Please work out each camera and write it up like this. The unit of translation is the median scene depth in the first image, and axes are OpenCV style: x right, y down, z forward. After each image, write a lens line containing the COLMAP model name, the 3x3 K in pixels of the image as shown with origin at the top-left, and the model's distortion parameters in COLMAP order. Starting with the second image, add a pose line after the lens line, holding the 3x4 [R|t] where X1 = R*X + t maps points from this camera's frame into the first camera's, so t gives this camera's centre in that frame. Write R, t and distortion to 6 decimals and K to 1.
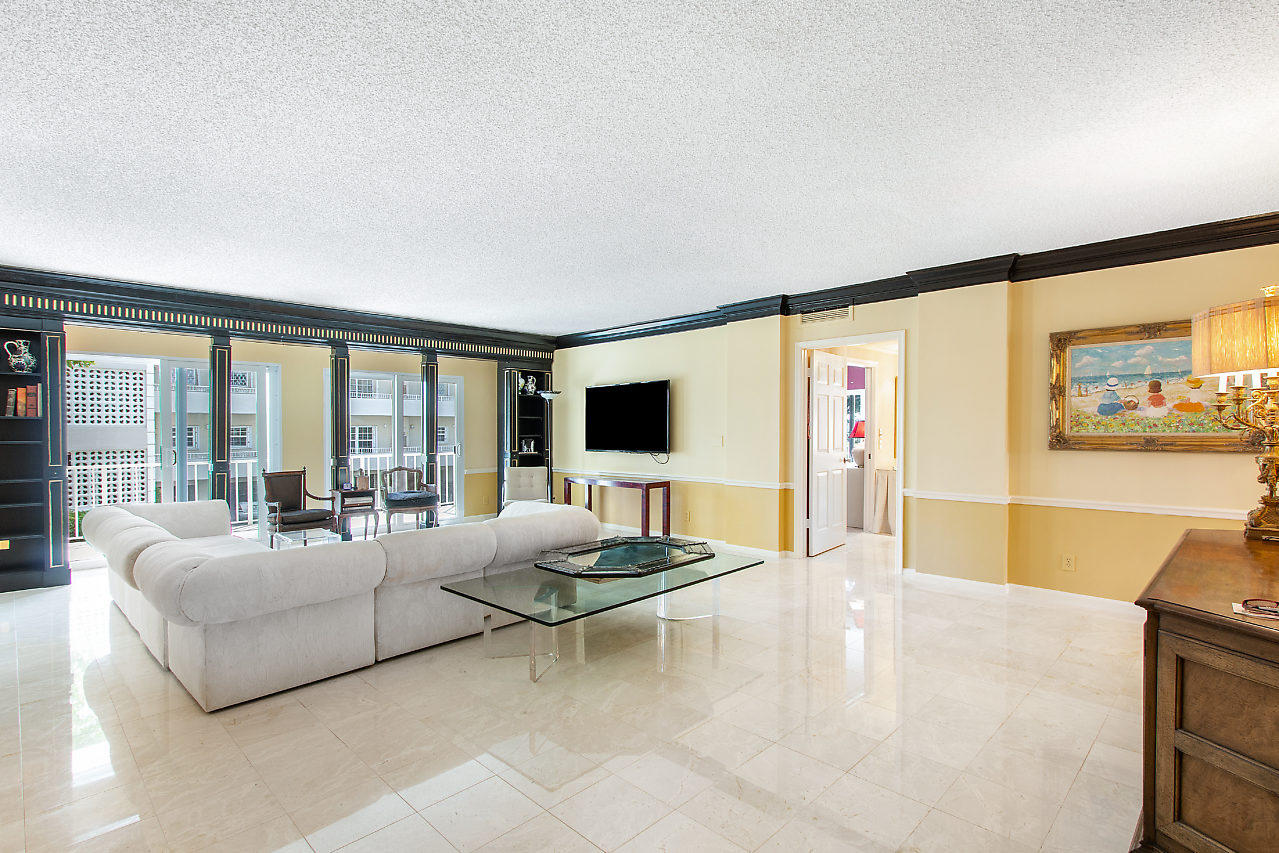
lens RADIAL K [[593.7, 0, 646.8], [0, 593.7, 430.8], [0, 0, 1]] dist [0.003889, 0.000793]
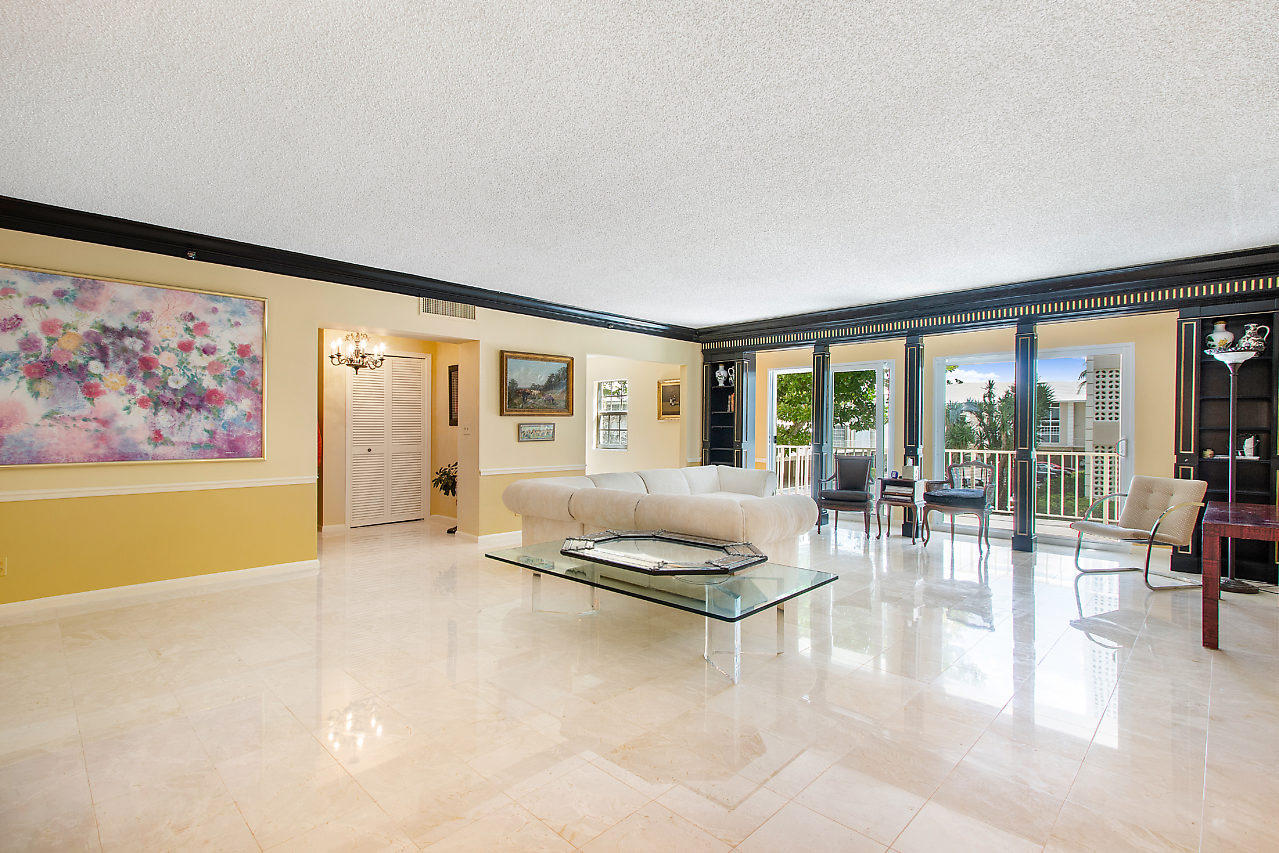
lens RADIAL K [[593.7, 0, 647.1], [0, 593.7, 426.7], [0, 0, 1]] dist [0.003889, 0.000793]
pose [[0.020303, 0.003177, -0.999789, 0.368074], [-0.009047, 0.999955, 0.002994, 0.009462], [0.999753, 0.008985, 0.020331, 0.415009]]
